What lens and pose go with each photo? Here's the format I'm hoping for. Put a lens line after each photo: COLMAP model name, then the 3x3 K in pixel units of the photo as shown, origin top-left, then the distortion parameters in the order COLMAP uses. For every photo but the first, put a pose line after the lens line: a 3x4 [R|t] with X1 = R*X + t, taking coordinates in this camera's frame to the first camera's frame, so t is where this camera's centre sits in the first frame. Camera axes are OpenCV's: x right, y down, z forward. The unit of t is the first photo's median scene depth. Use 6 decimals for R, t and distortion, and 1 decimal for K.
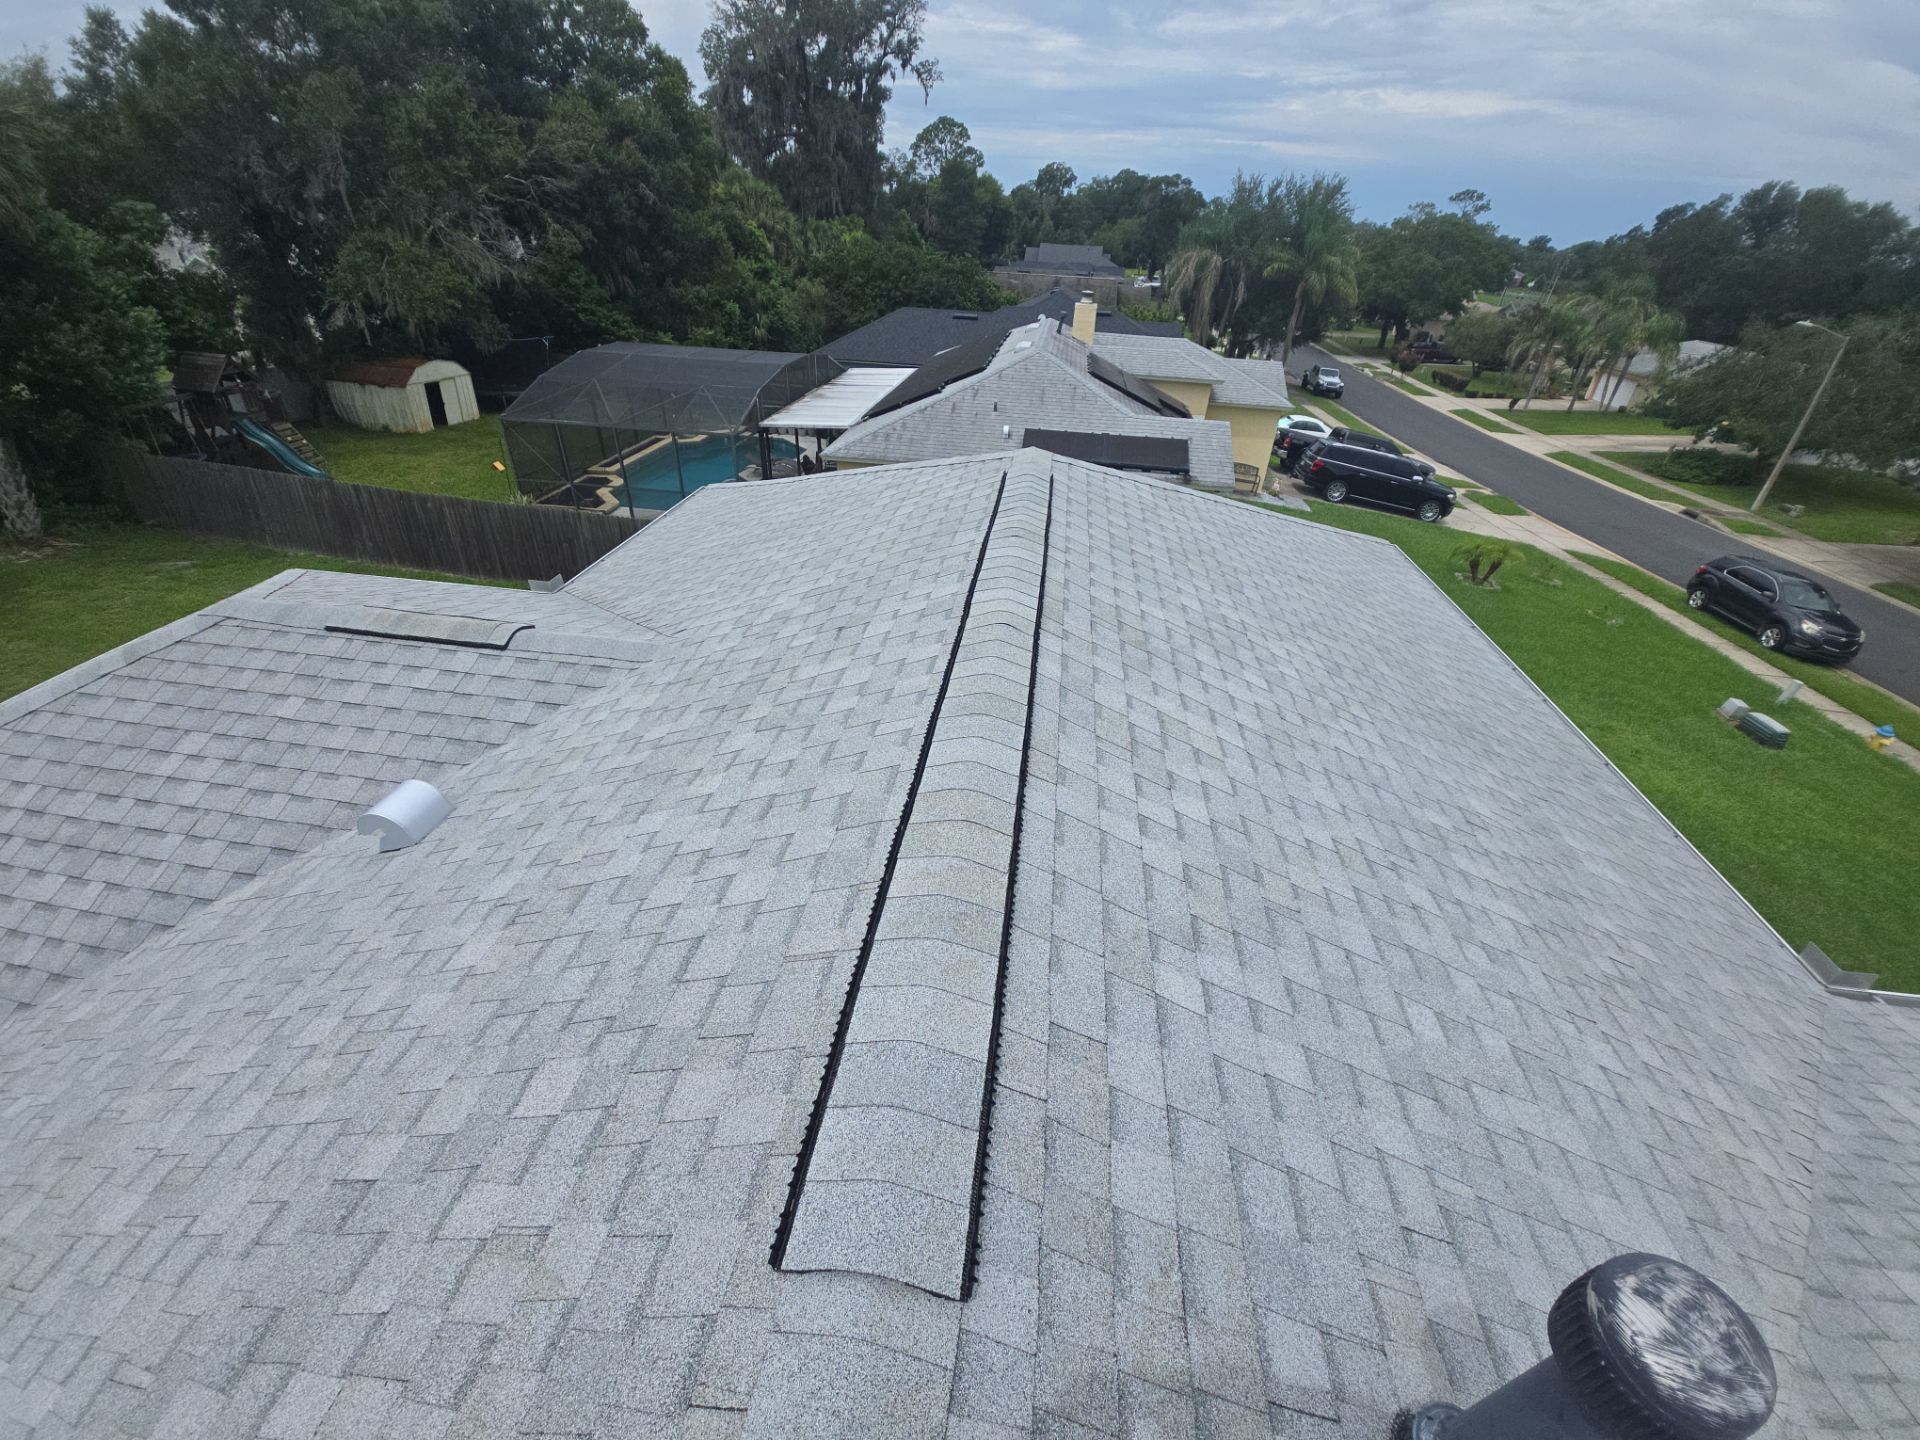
lens RADIAL K [[752.0, 0, 962.4], [0, 752.0, 732.5], [0, 0, 1]] dist [-0.007384, -0.007543]
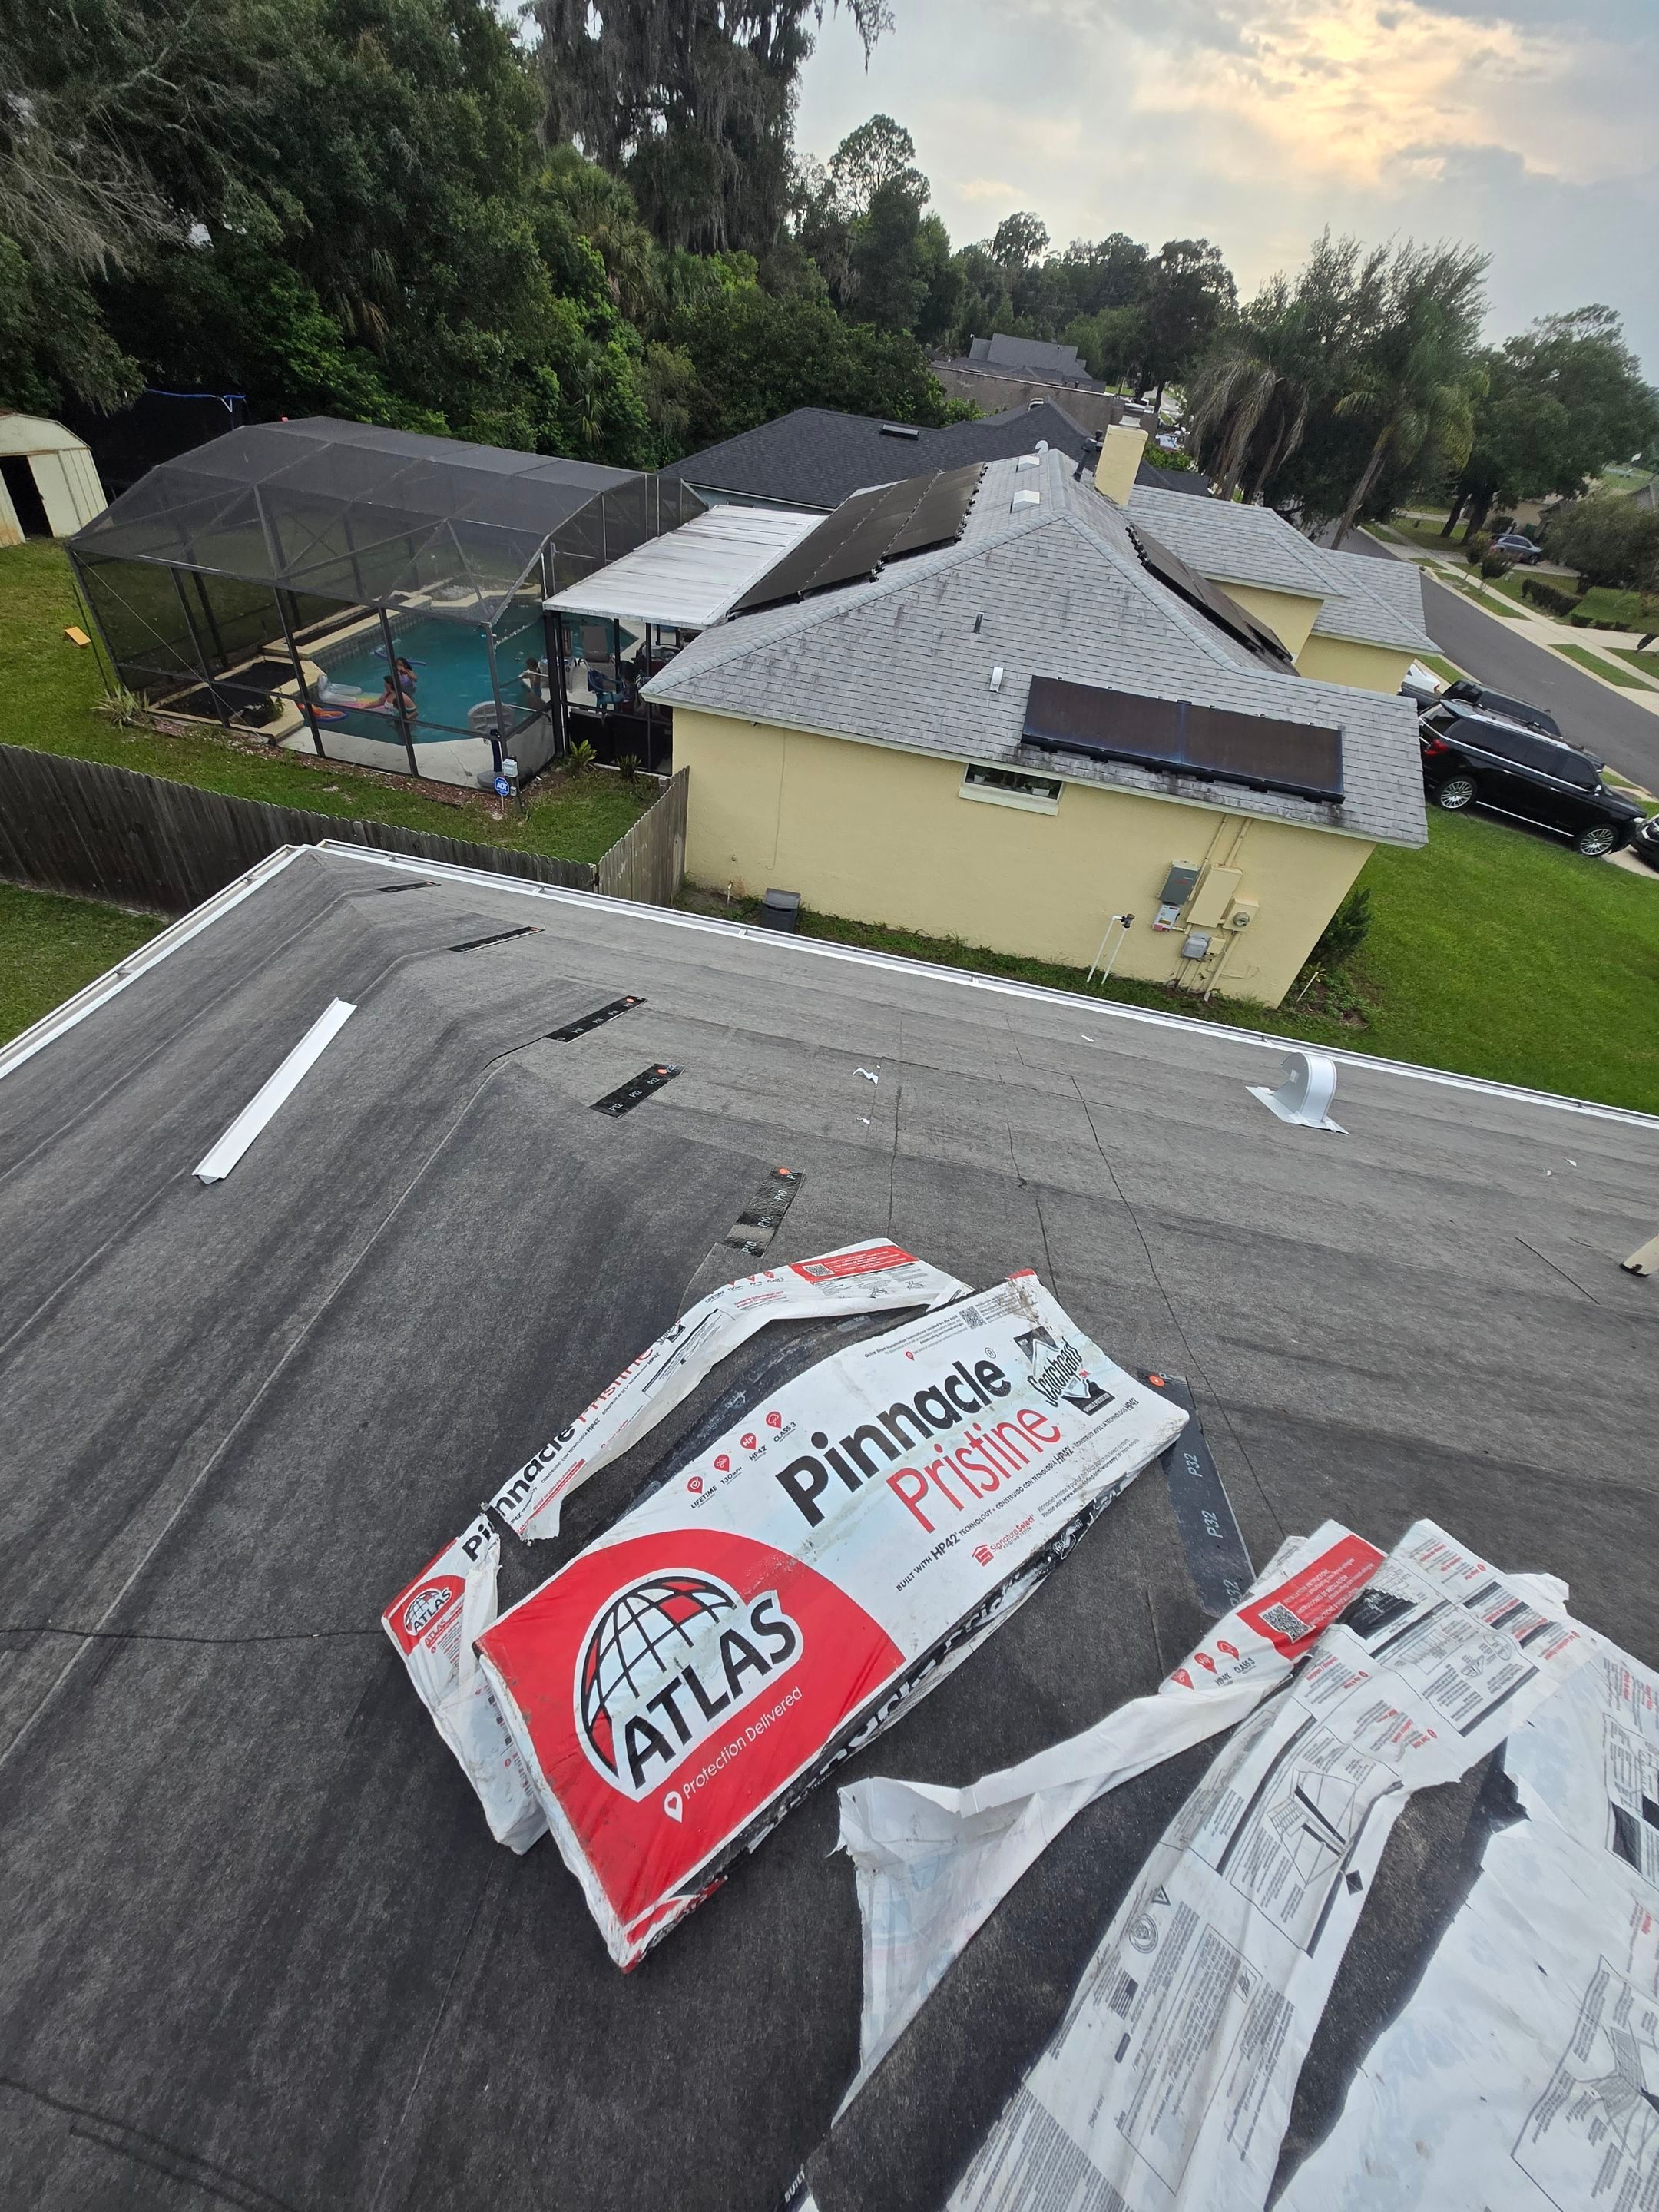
lens RADIAL K [[865.0, 0, 816.0], [0, 865.0, 1104.6], [0, 0, 1]] dist [-0.000278, -0.000485]
pose [[0.995446, 0.094725, 0.010736, -0.018049], [-0.095246, 0.983457, 0.154077, -0.073482], [0.004036, -0.154398, 0.988001, 0.138177]]
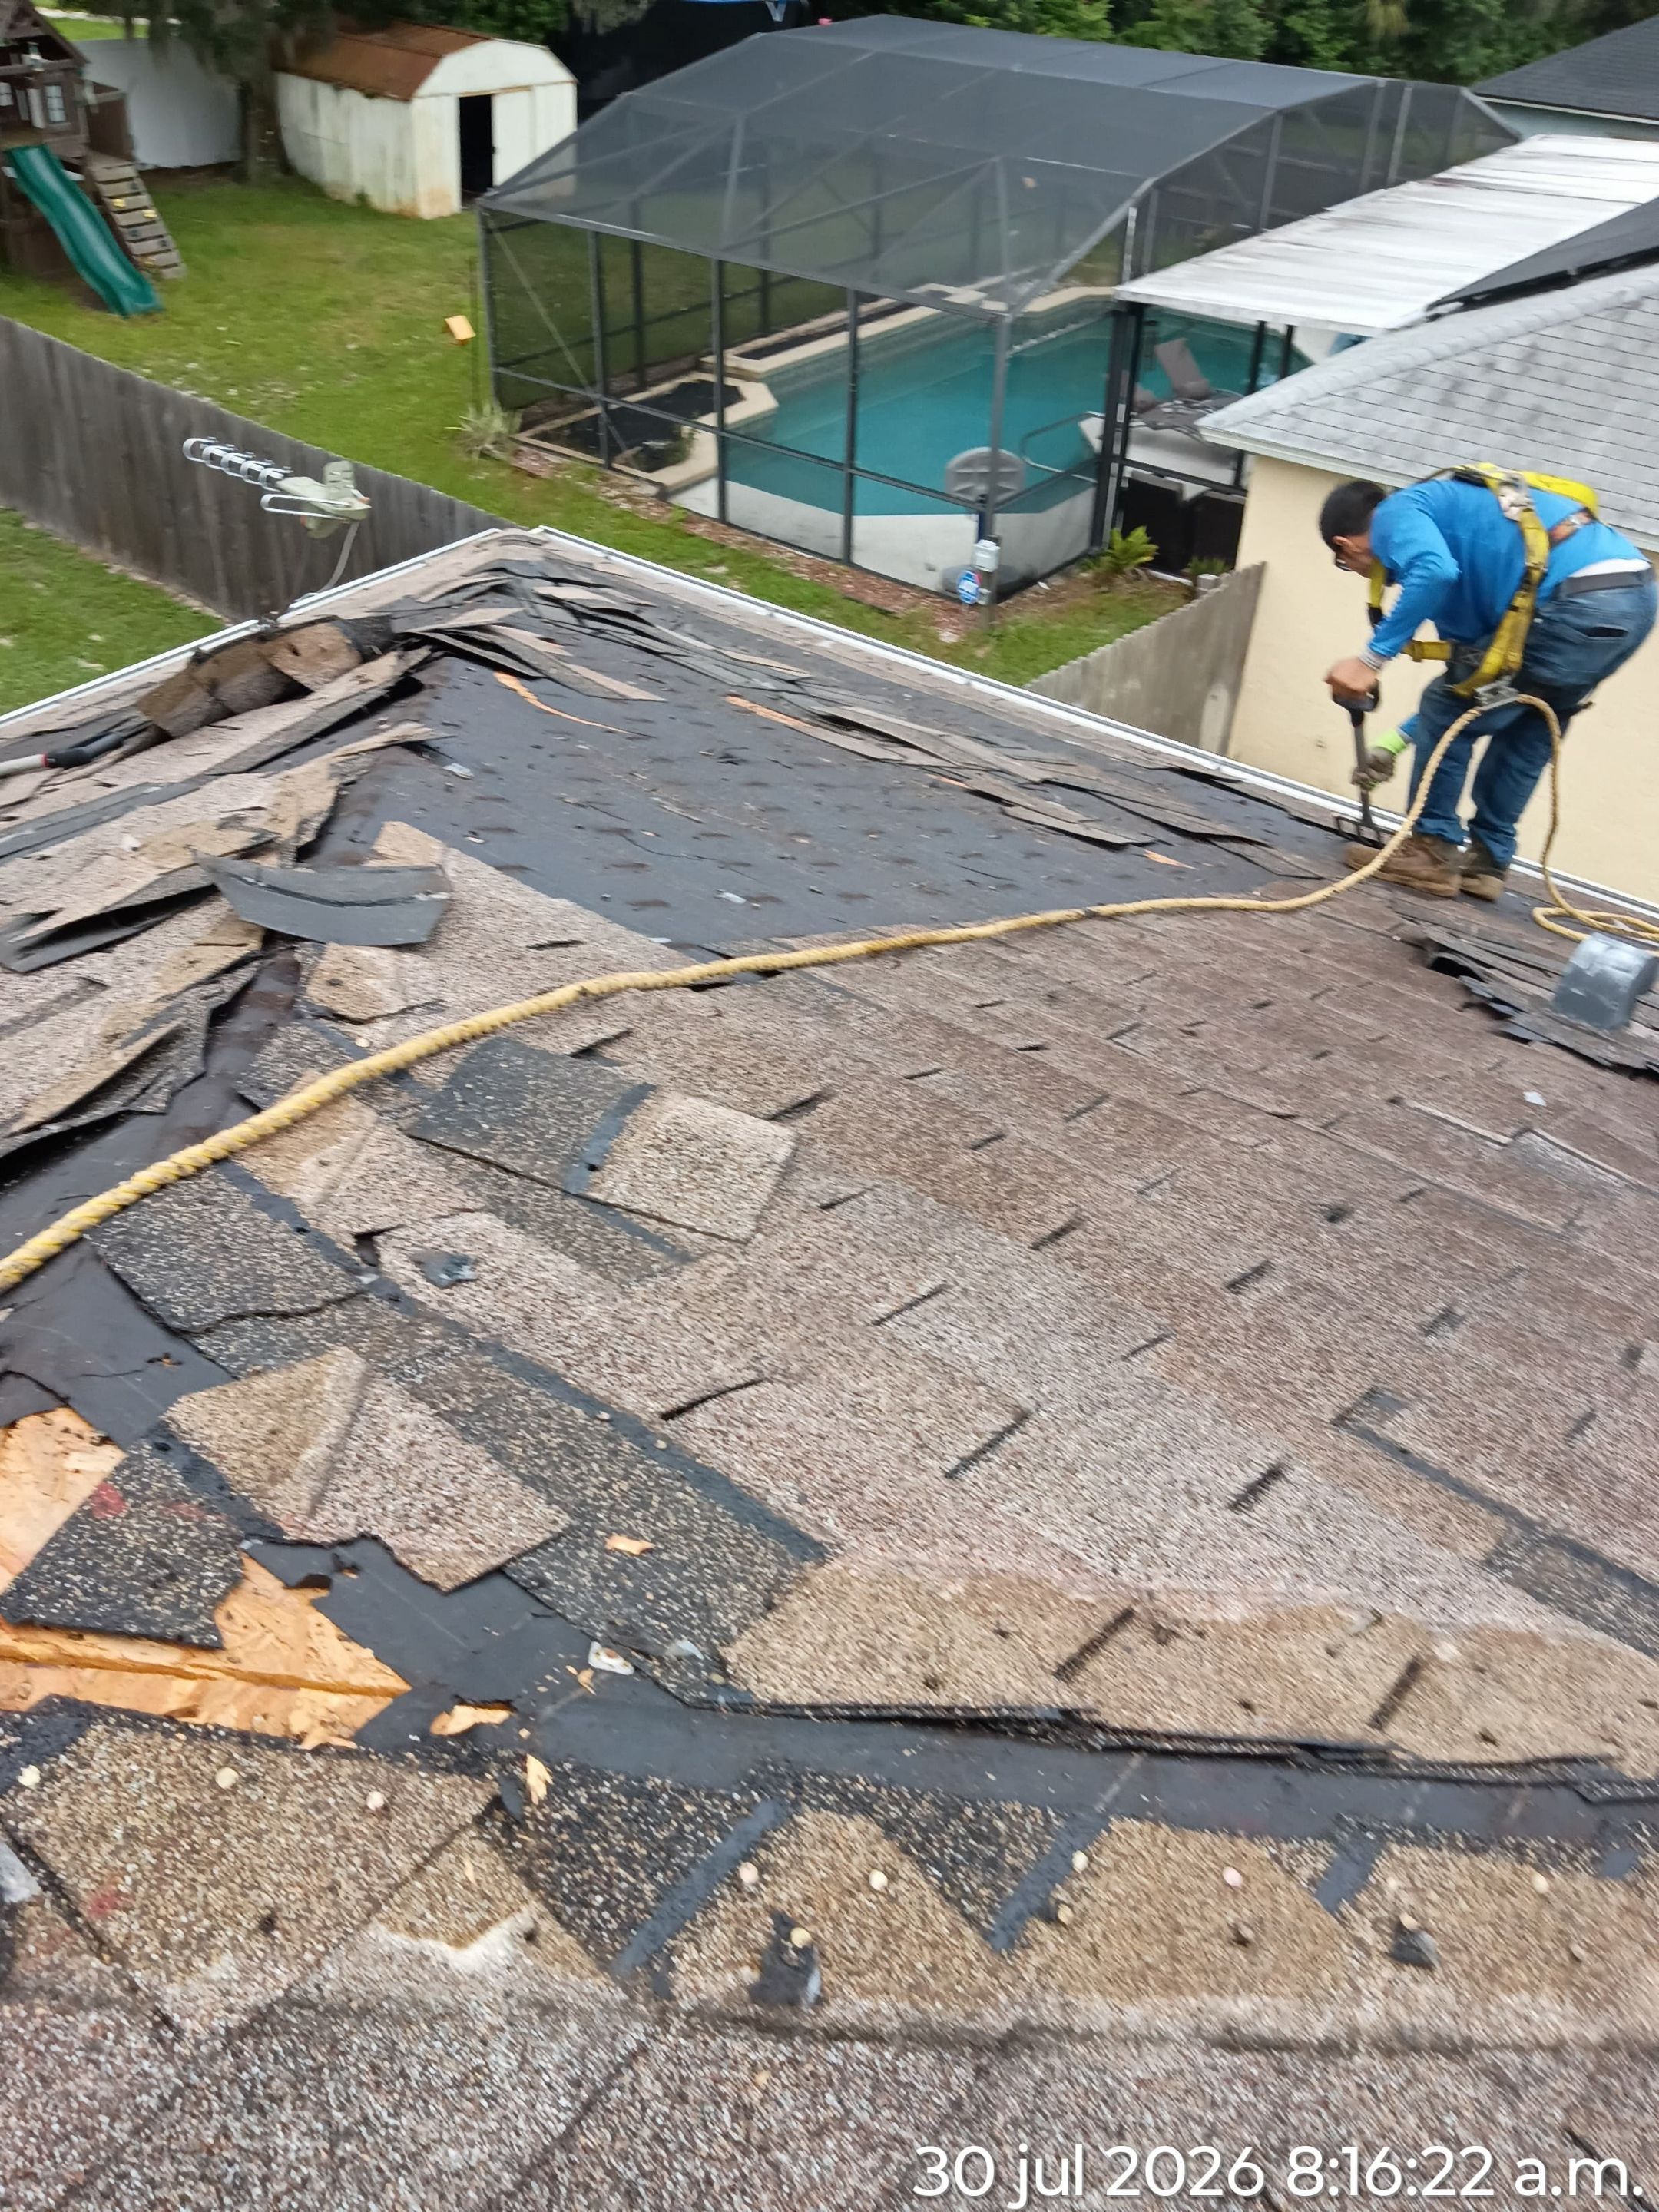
lens RADIAL K [[1795.3, 0, 814.5], [0, 1795.3, 1111.0], [0, 0, 1]] dist [0.011254, -0.008854]
pose [[0.850662, 0.300309, -0.431496, 0.026731], [-0.277009, 0.953643, 0.117606, -0.059123], [0.446811, 0.019485, 0.894416, 0.117086]]
